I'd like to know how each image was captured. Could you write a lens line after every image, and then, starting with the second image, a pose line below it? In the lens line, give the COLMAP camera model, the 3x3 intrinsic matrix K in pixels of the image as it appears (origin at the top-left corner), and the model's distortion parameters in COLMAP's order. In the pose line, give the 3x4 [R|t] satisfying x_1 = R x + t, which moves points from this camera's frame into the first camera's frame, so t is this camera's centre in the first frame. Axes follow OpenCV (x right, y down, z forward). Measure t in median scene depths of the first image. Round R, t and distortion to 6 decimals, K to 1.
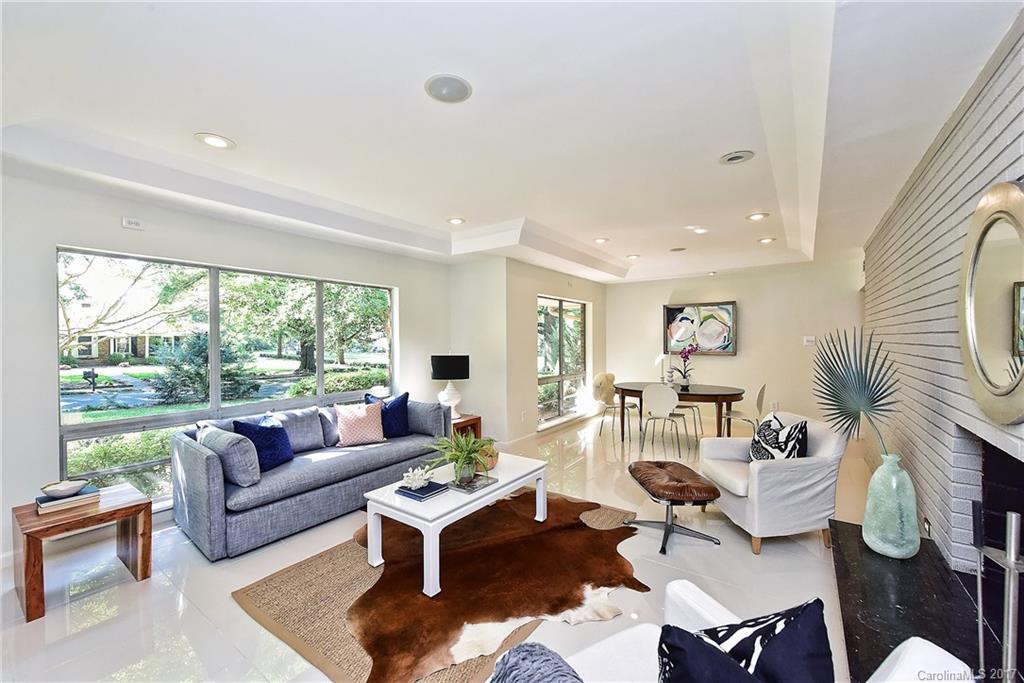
lens RADIAL K [[397.4, 0, 511.1], [0, 397.4, 343.7], [0, 0, 1]] dist [-0.000476, 0.000016]
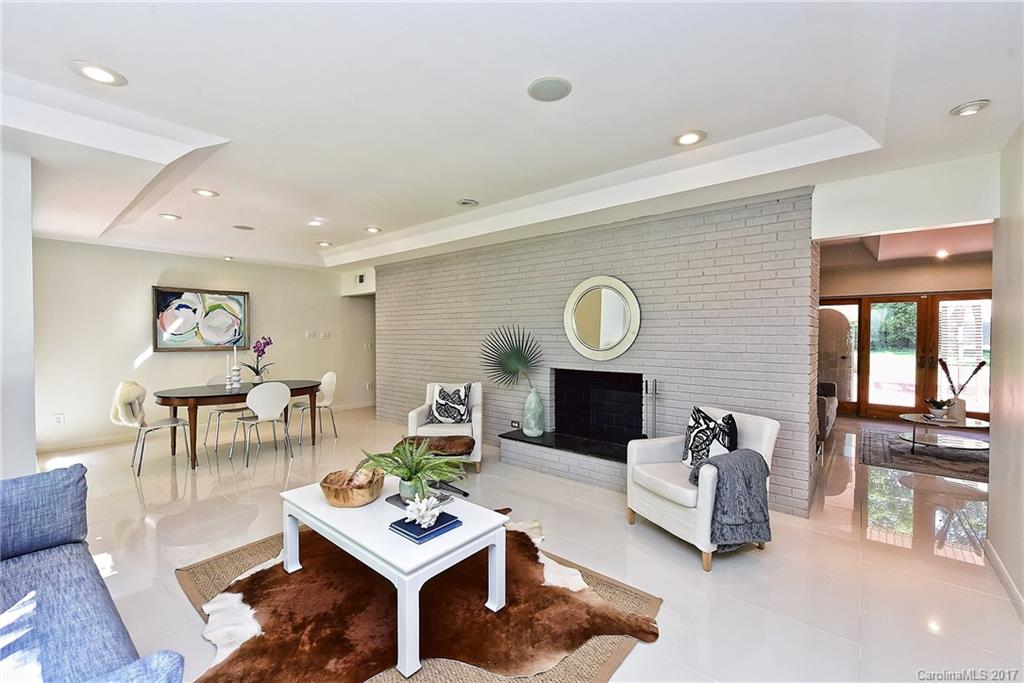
lens RADIAL K [[424.4, 0, 510.4], [0, 424.4, 337.4], [0, 0, 1]] dist [-0.001609, -0.000184]
pose [[0.064254, 0.002796, 0.997930, -0.384116], [0.008438, 0.999959, -0.003345, 0.008012], [-0.997898, 0.008636, 0.064227, 0.300065]]
